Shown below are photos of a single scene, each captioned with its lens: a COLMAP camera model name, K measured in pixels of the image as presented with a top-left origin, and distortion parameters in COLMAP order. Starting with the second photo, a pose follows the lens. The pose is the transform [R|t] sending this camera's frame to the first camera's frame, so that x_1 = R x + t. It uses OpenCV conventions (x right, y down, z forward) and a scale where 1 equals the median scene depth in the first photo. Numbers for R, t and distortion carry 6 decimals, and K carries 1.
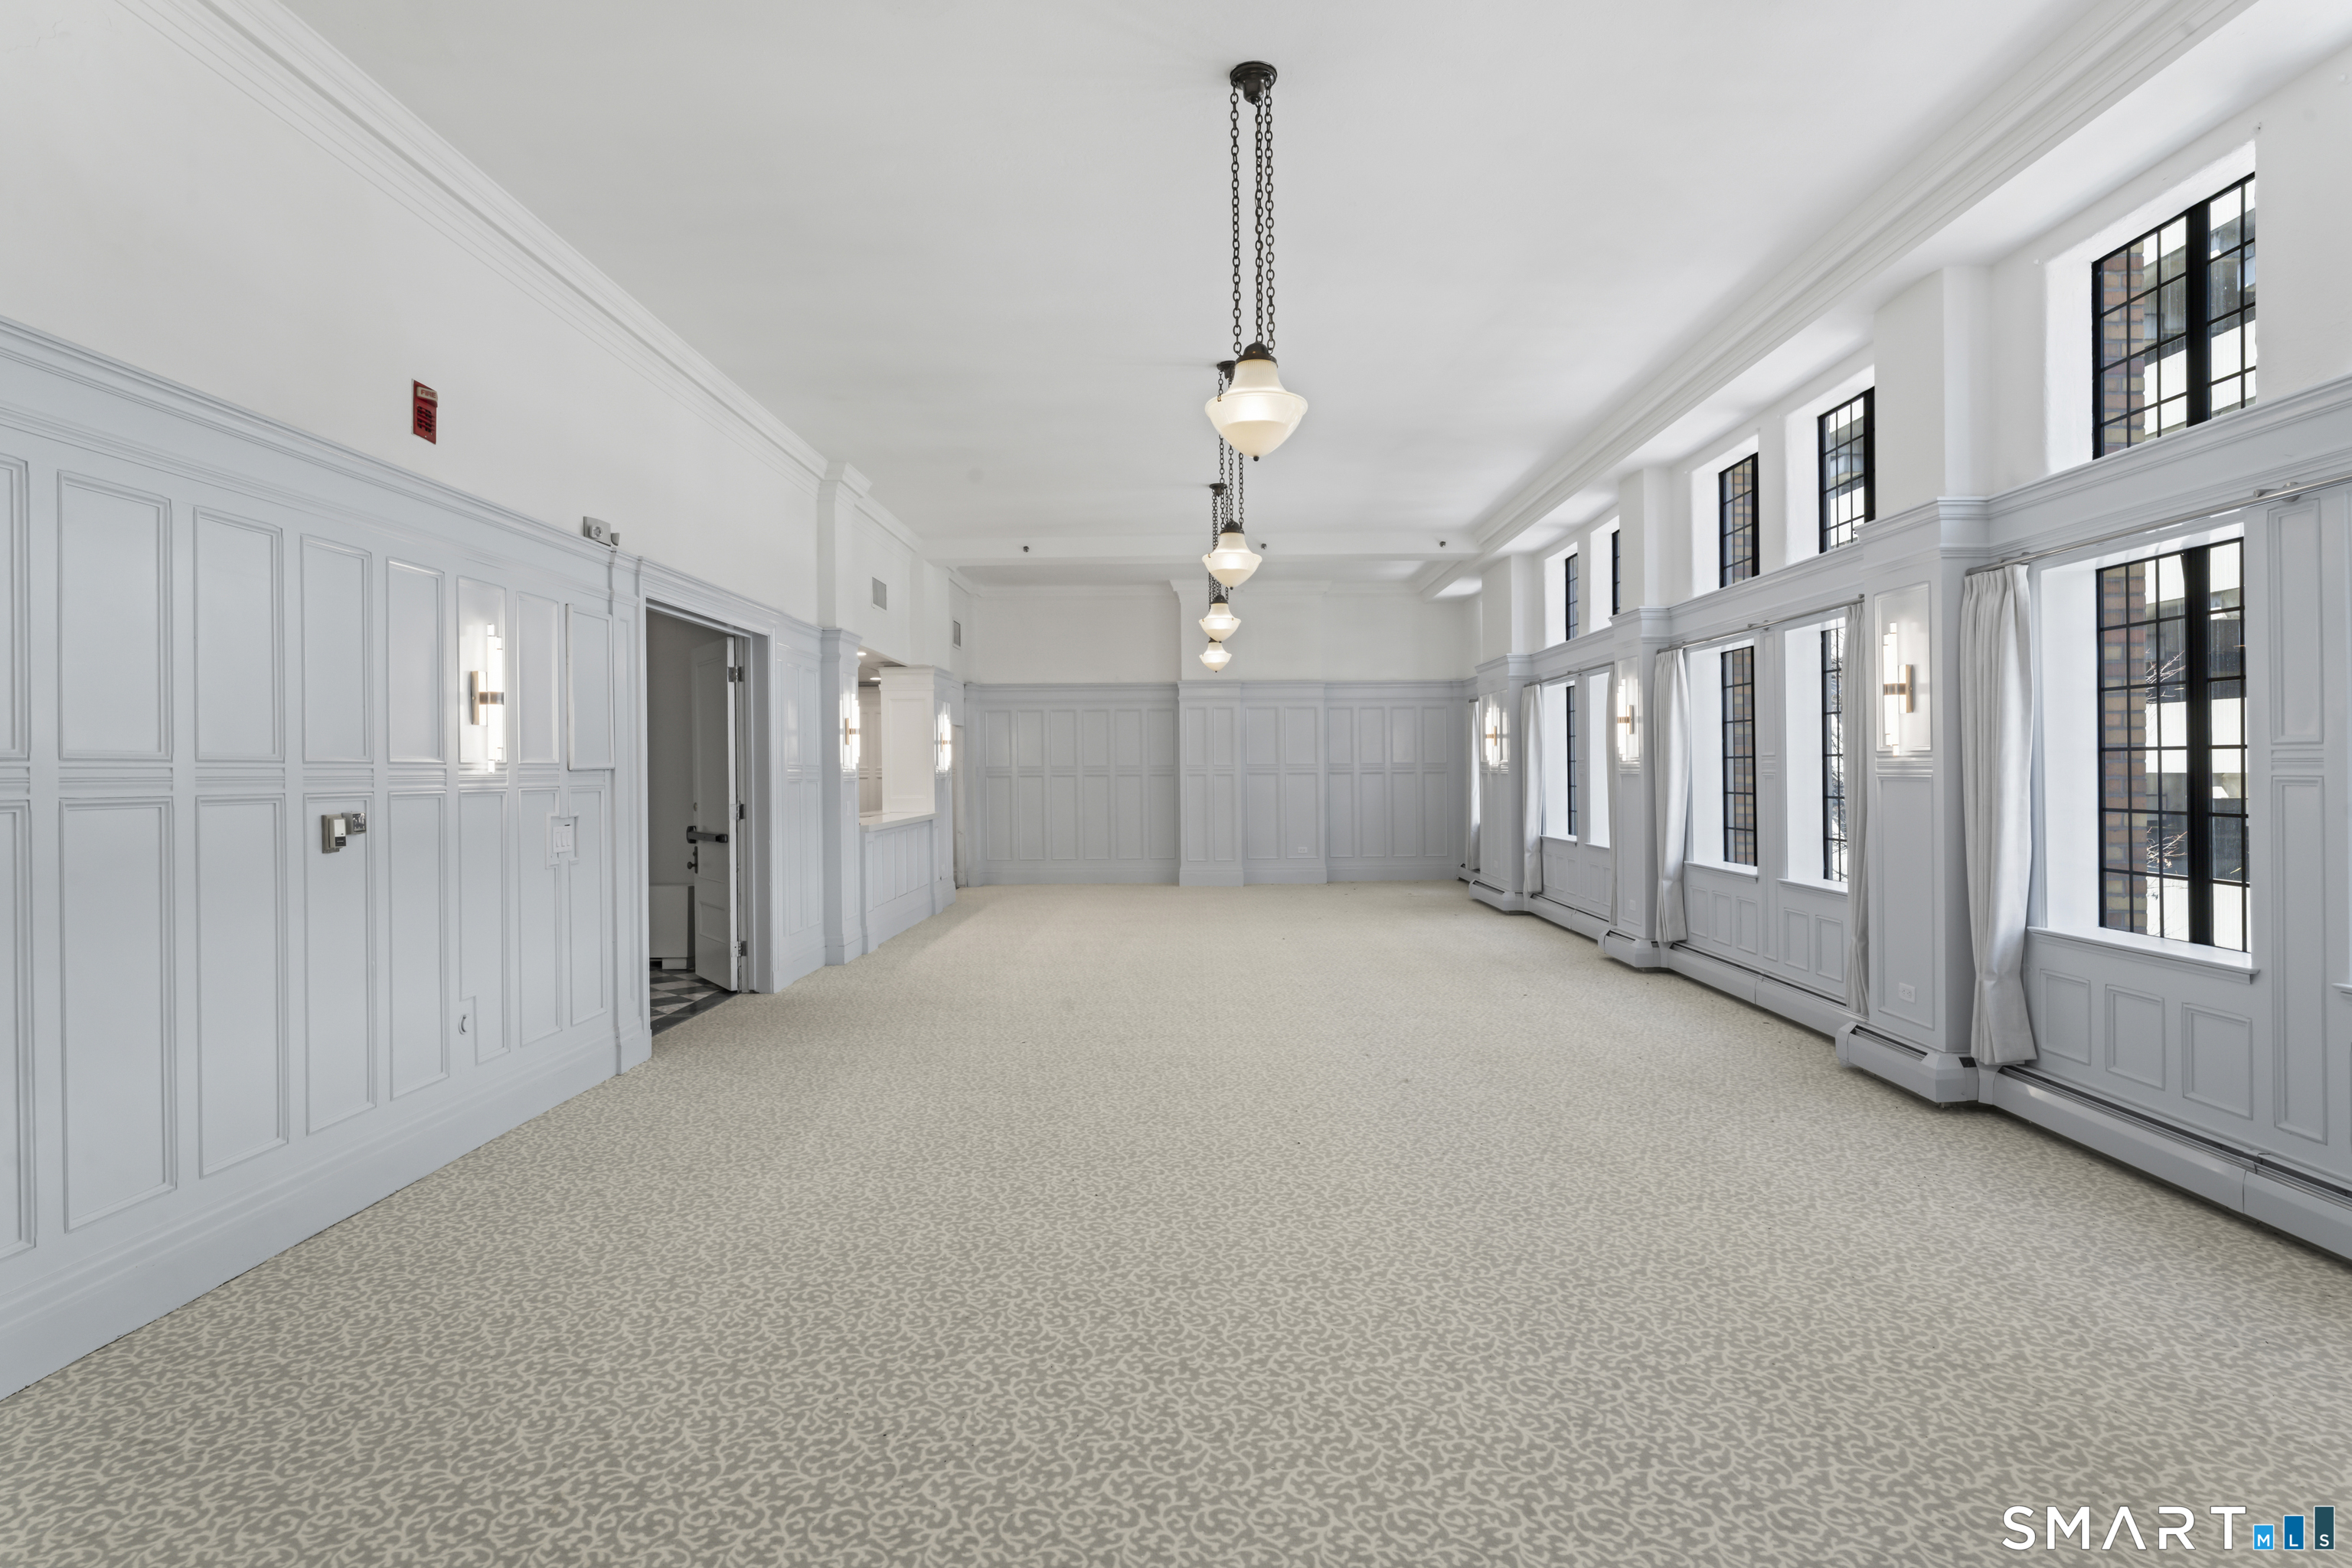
lens RADIAL K [[1205.3, 0, 1170.2], [0, 1205.3, 773.8], [0, 0, 1]] dist [-0.002815, 0.000761]
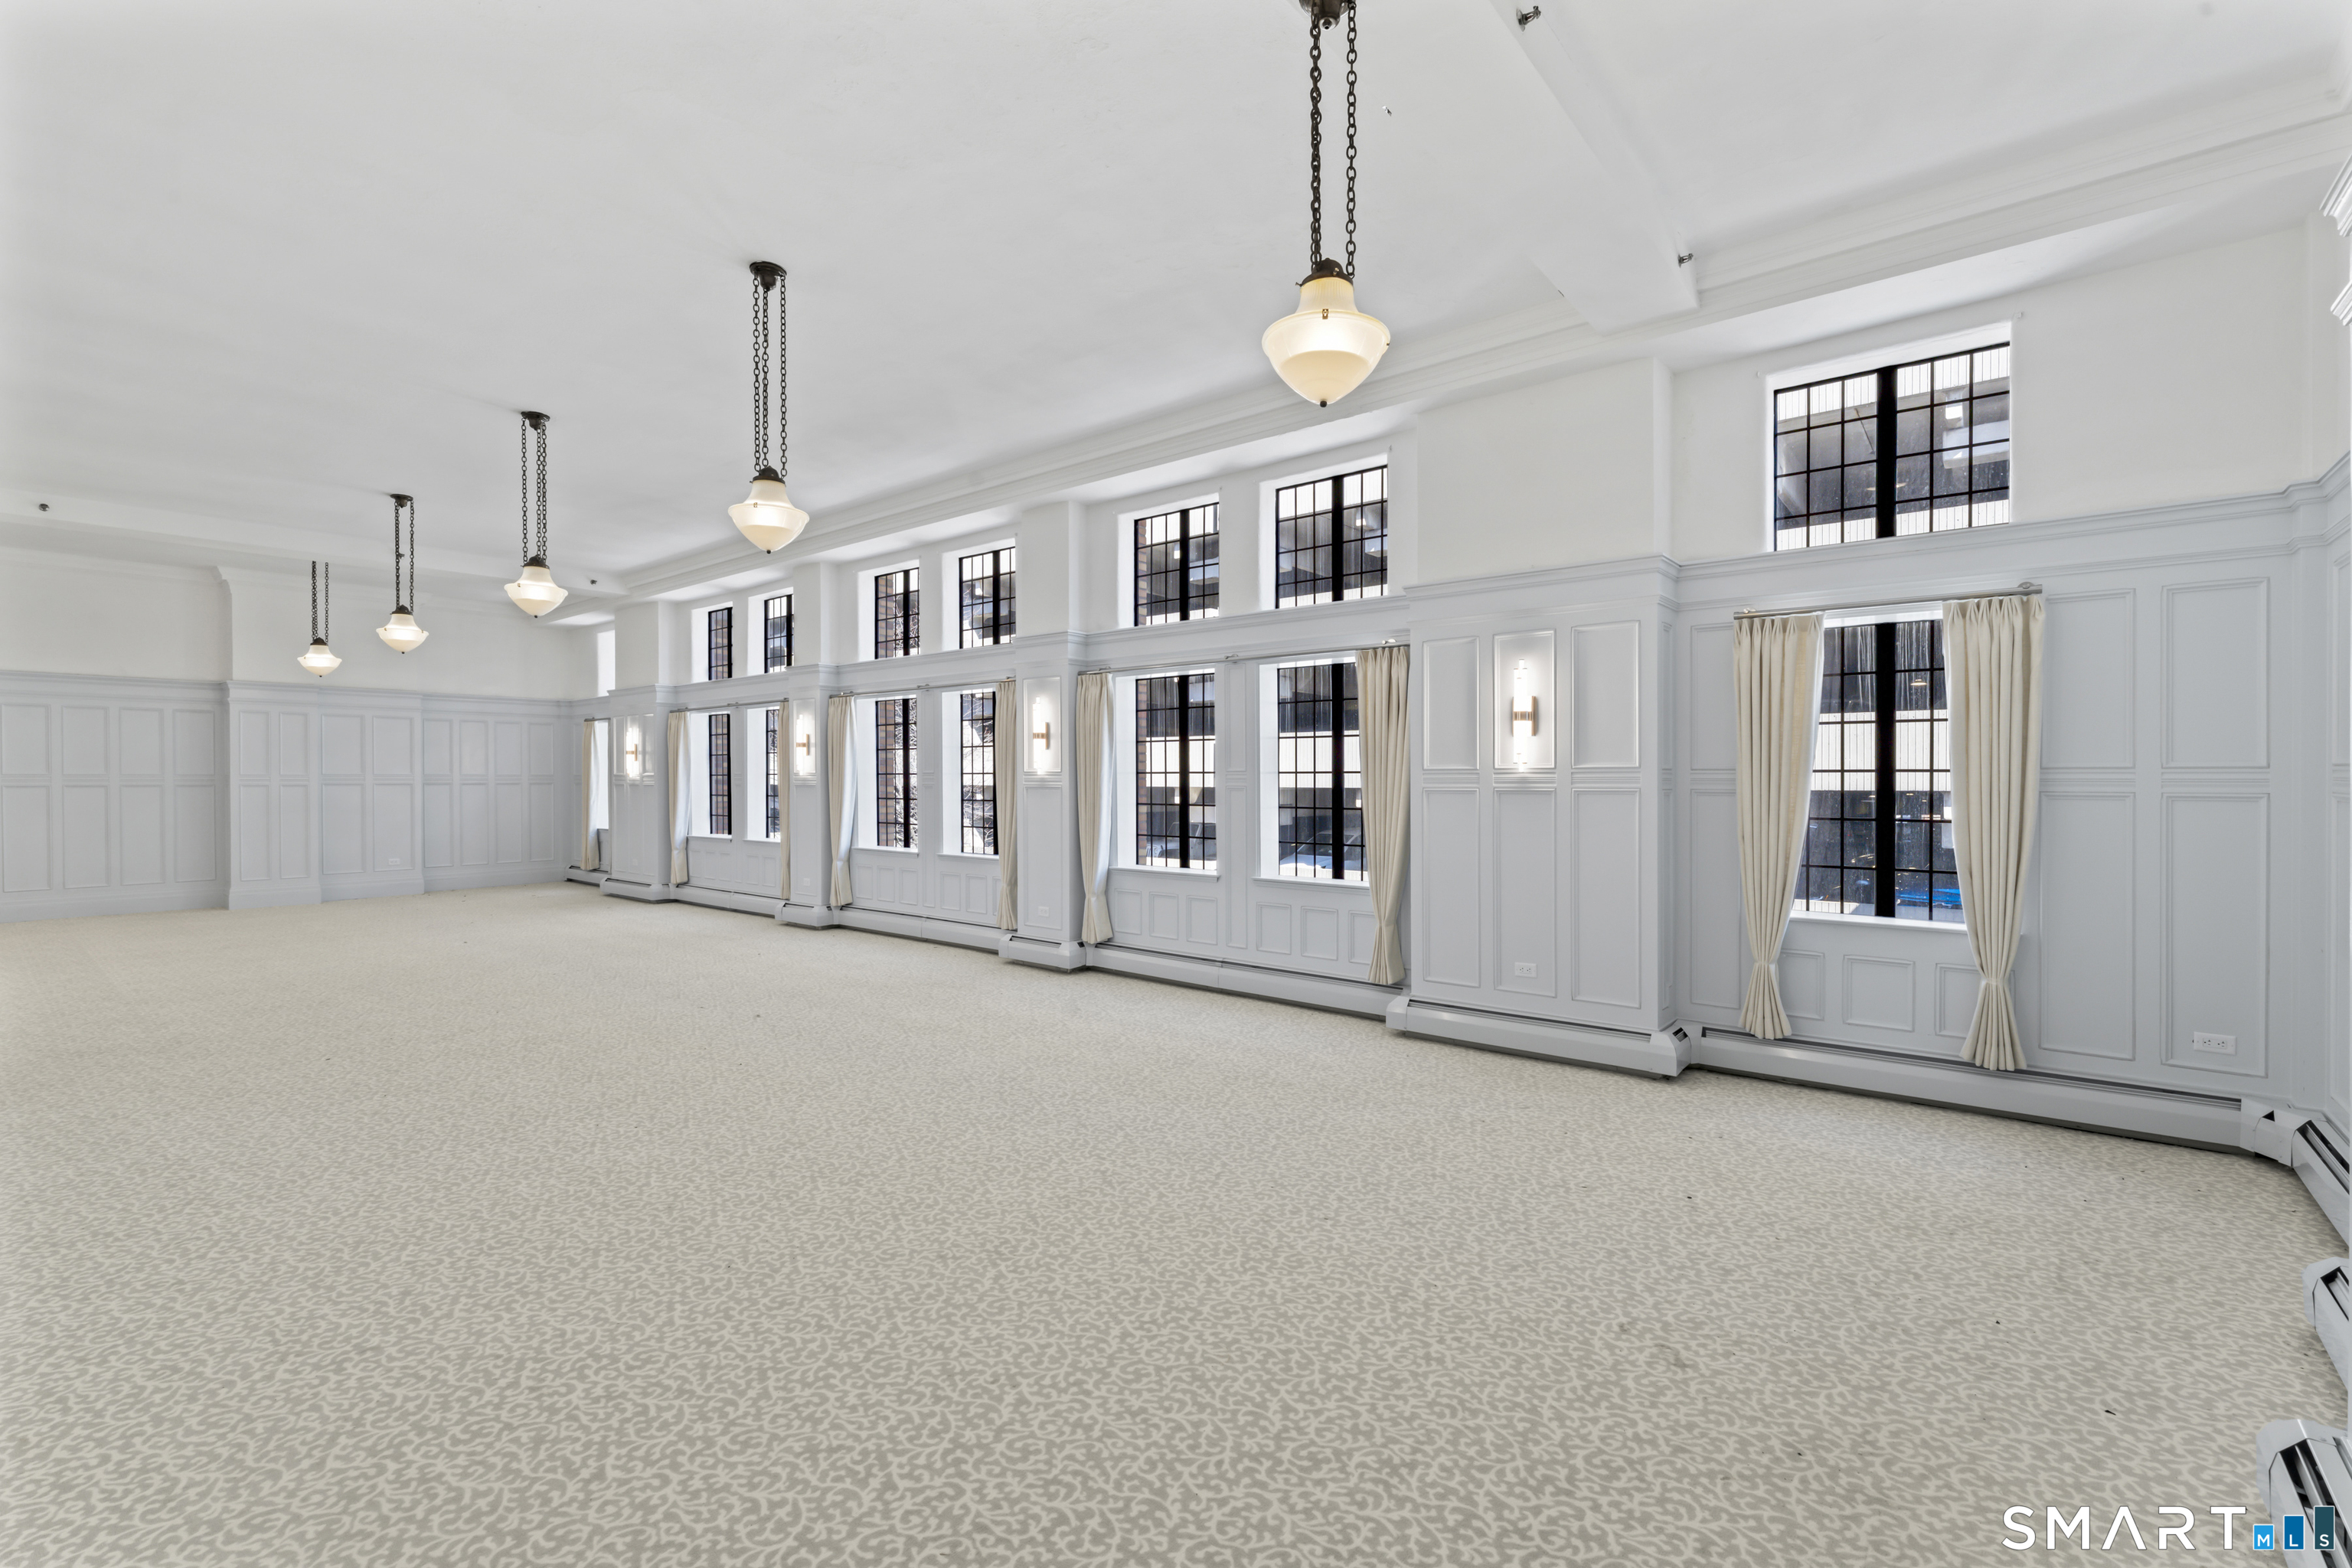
lens RADIAL K [[1020.9, 0, 1176.0], [0, 1020.9, 784.0], [0, 0, 1]] dist [-0.001604, -0.000776]
pose [[0.619846, 0.003408, 0.784716, -0.321650], [-0.001759, 0.999994, -0.002954, 0.001971], [-0.784722, 0.000451, 0.619848, -0.043820]]
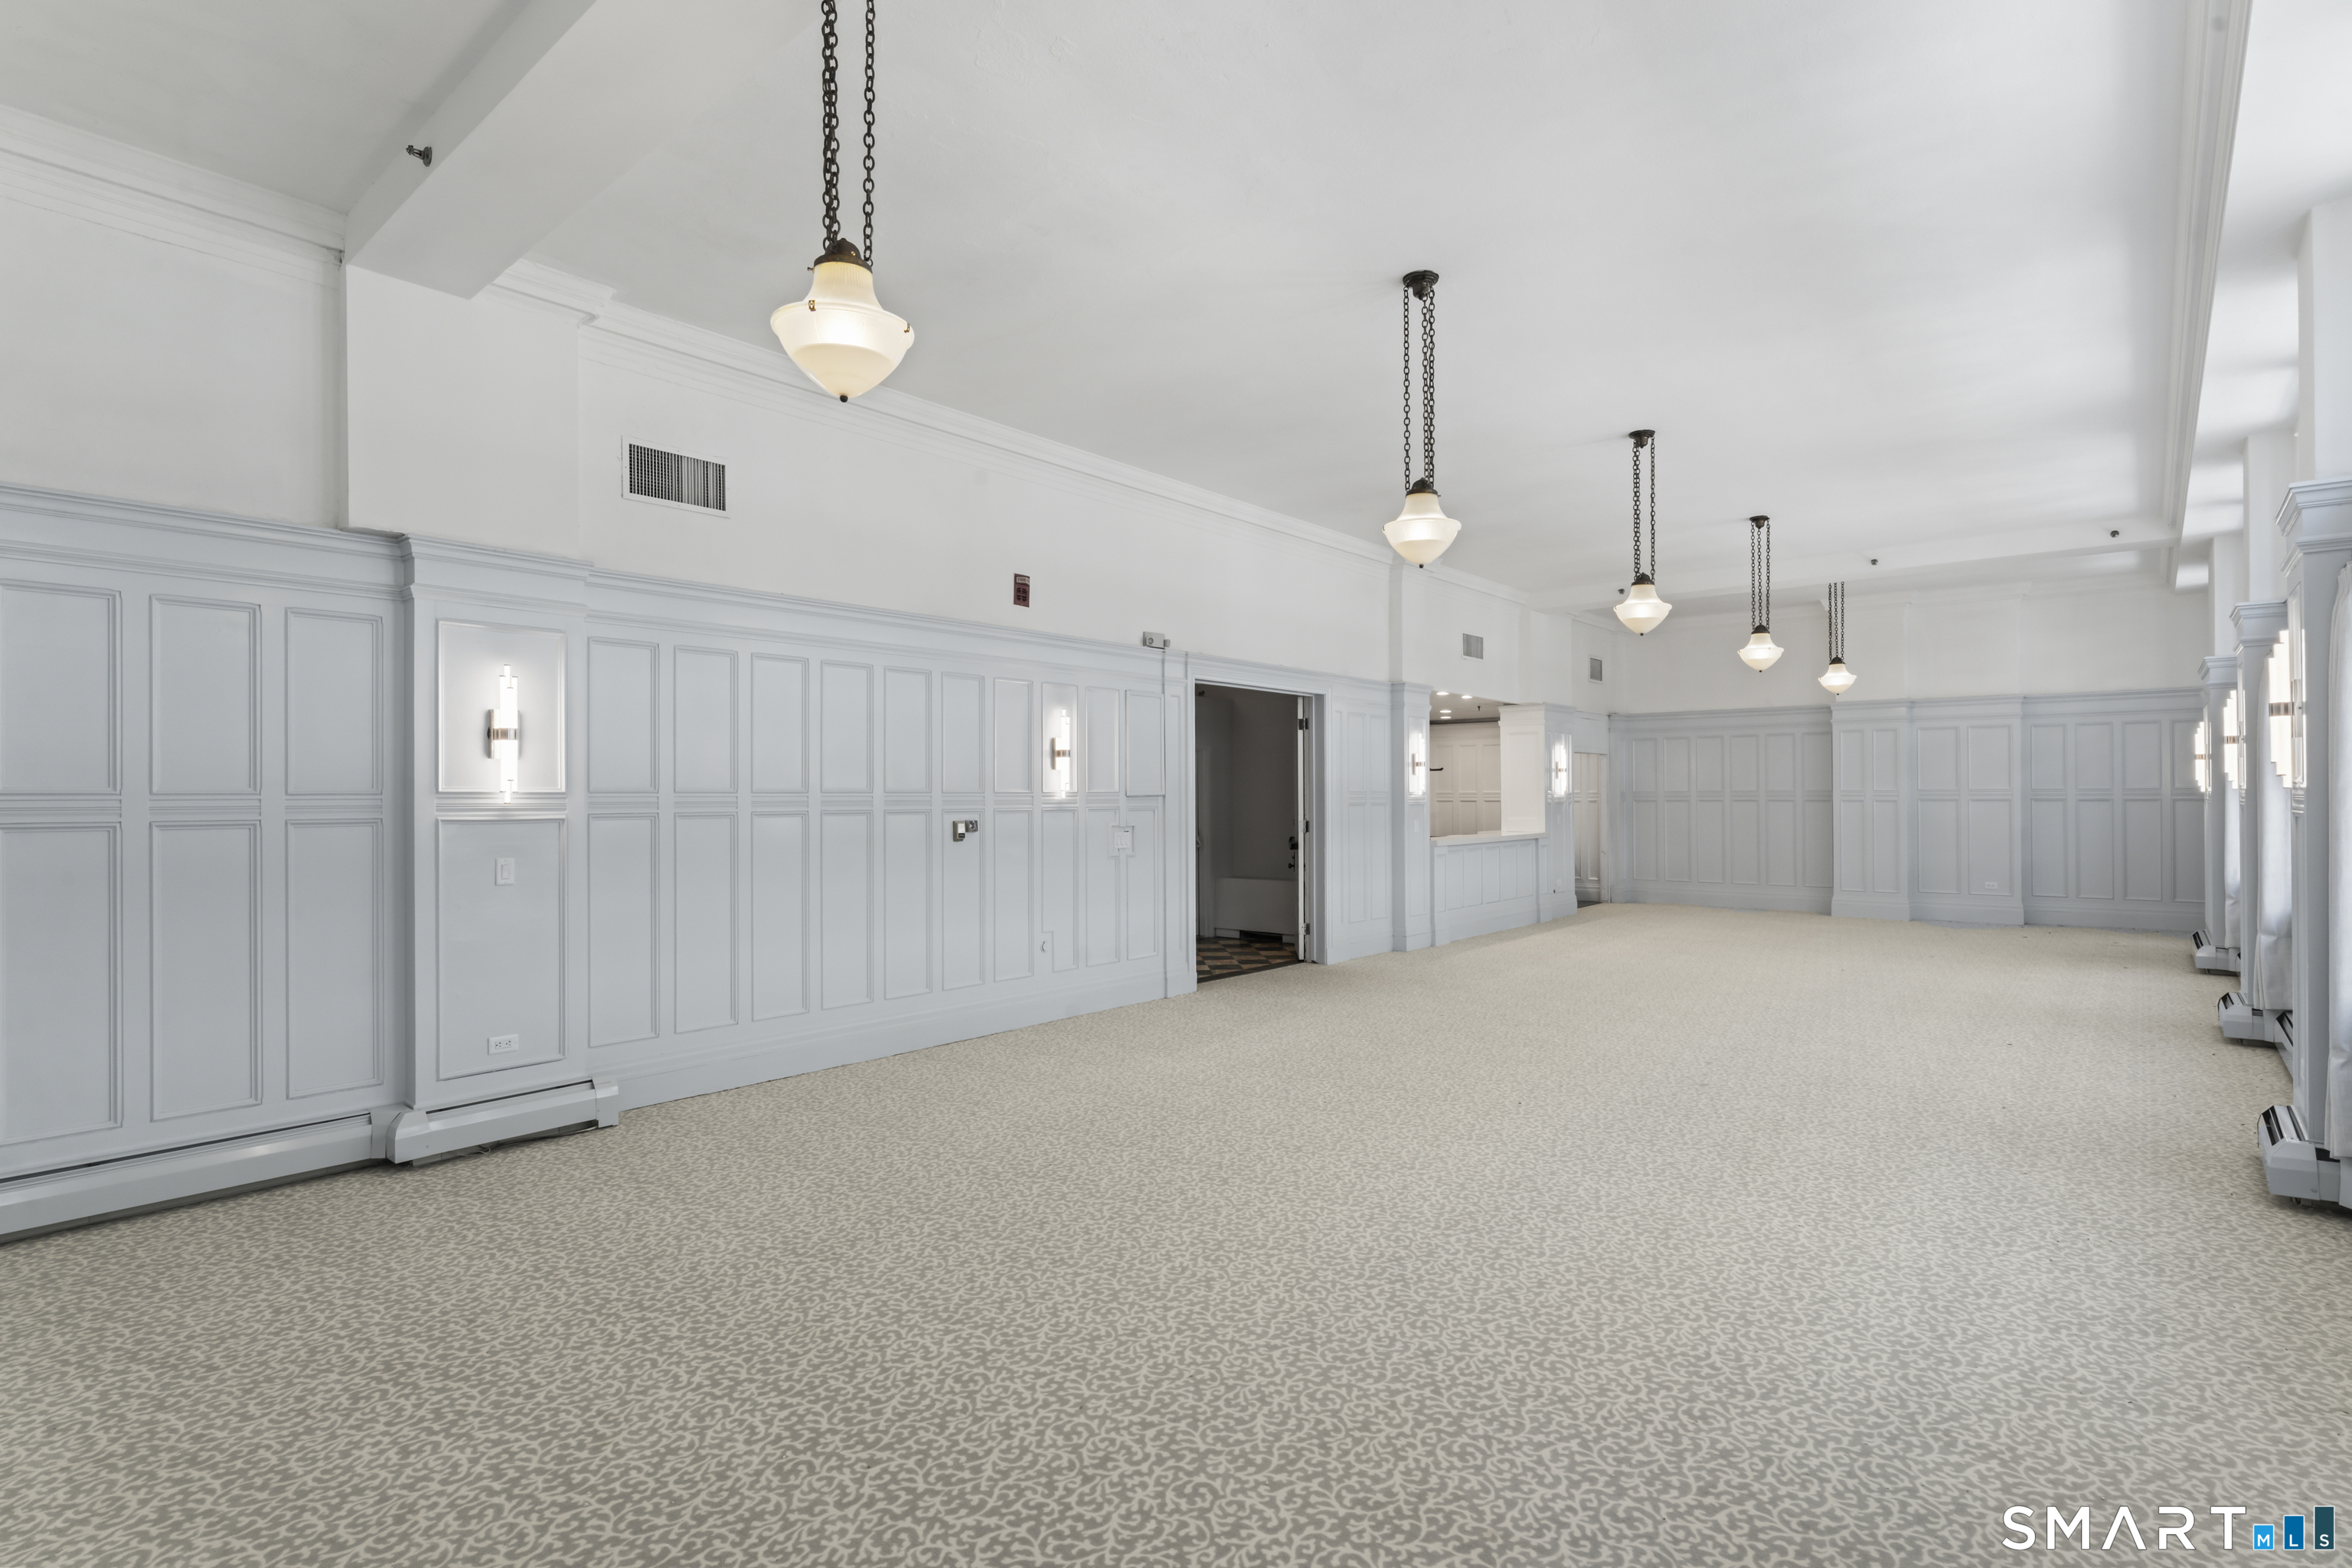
lens RADIAL K [[1143.3, 0, 1174.9], [0, 1143.3, 790.8], [0, 0, 1]] dist [-0.001419, -0.000268]
pose [[0.772627, 0.001889, -0.634858, 0.389580], [-0.004262, 0.999988, -0.002212, -0.005715], [0.634846, 0.004415, 0.772626, -0.085430]]
